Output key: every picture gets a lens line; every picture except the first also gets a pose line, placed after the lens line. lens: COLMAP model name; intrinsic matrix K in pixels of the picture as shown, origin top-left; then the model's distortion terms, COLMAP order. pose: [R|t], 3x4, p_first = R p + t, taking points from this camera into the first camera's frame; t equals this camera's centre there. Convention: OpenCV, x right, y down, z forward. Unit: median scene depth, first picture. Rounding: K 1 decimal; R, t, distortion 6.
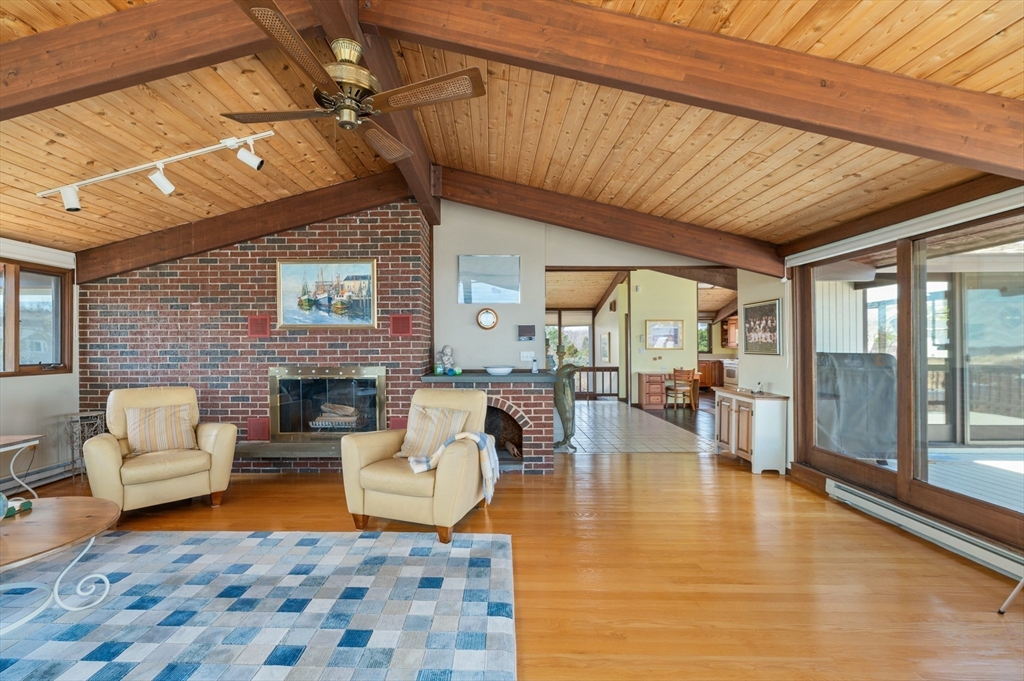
lens RADIAL K [[464.6, 0, 481.2], [0, 464.6, 341.2], [0, 0, 1]] dist [-0.000356, -0.000100]
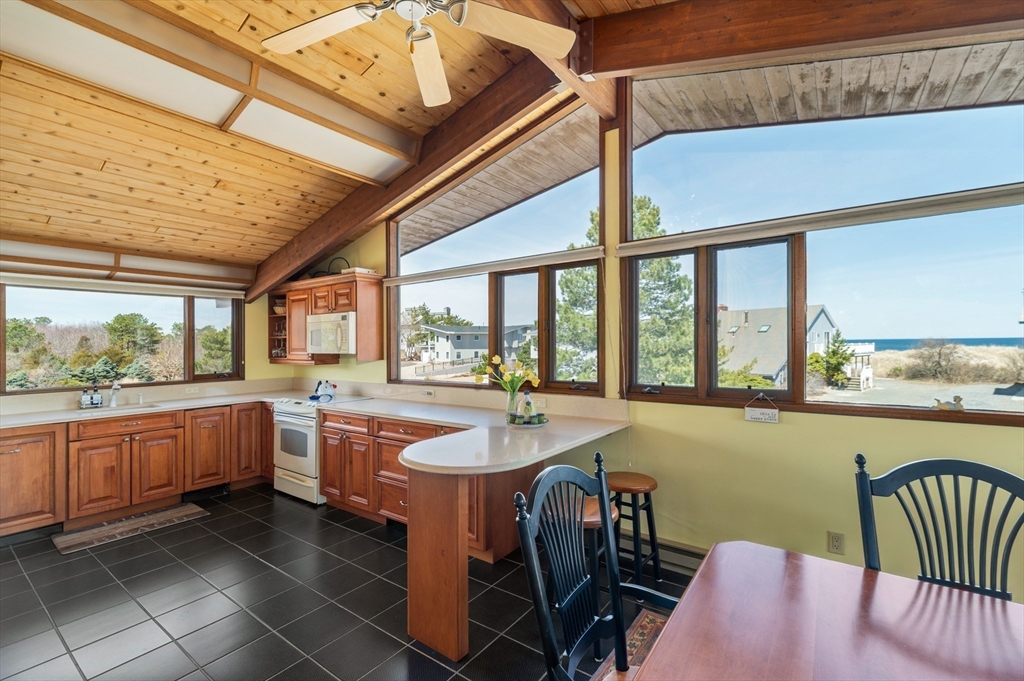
lens RADIAL K [[446.5, 0, 516.3], [0, 446.5, 337.4], [0, 0, 1]] dist [0.000703, -0.000247]
pose [[0.564978, 0.013330, 0.824999, 0.409582], [0.000124, 0.999868, -0.016241, -0.001830], [-0.825106, 0.009278, 0.564901, 0.778298]]
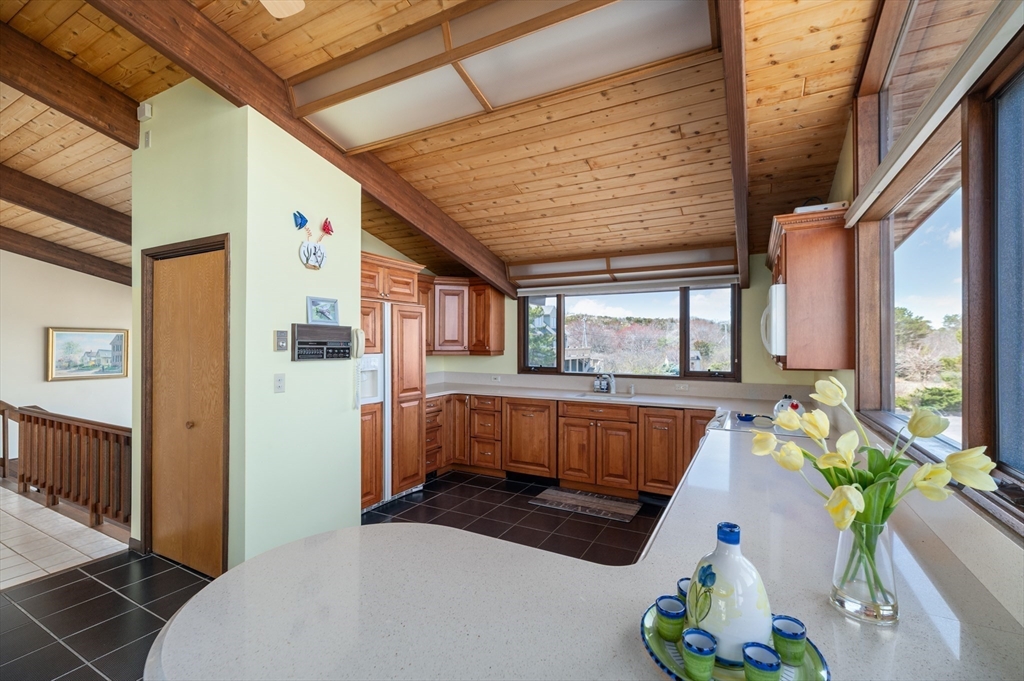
lens RADIAL K [[446.5, 0, 516.3], [0, 446.5, 337.4], [0, 0, 1]] dist [0.000703, -0.000247]
pose [[0.891941, 0.003245, -0.452139, 0.629123], [-0.003719, 0.999993, -0.000160, -0.002706], [0.452136, 0.001824, 0.891947, 0.846283]]
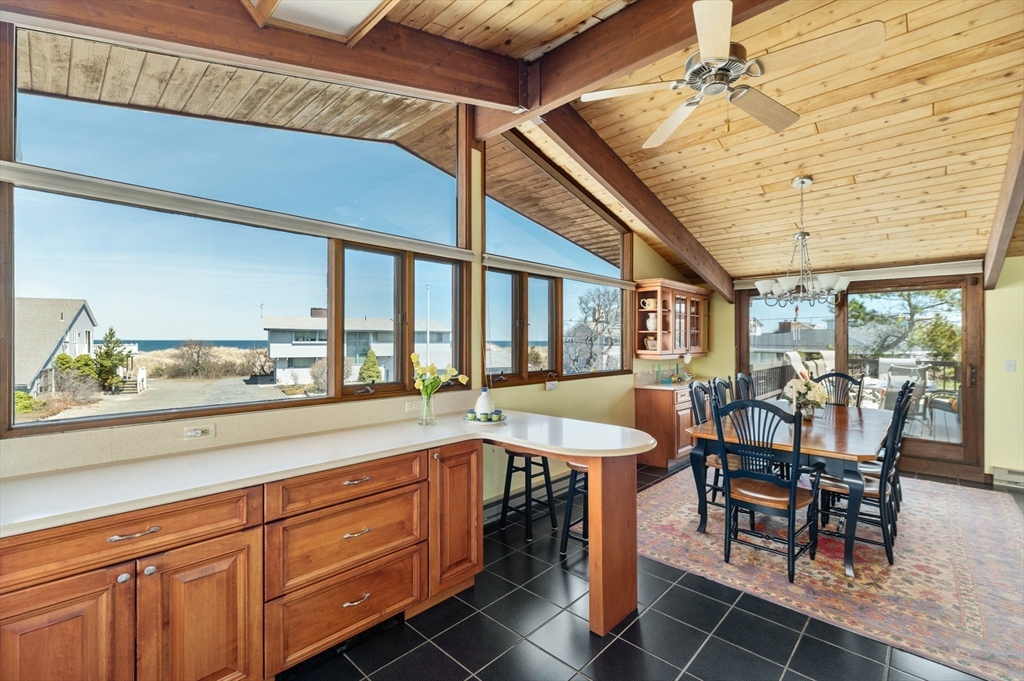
lens RADIAL K [[445.7, 0, 507.0], [0, 445.7, 340.9], [0, 0, 1]] dist [-0.000109, -0.000230]
pose [[-0.736282, 0.007296, 0.676635, 0.447039], [-0.002044, 0.999913, -0.013006, 0.001600], [-0.676672, -0.010959, -0.736203, 1.097255]]
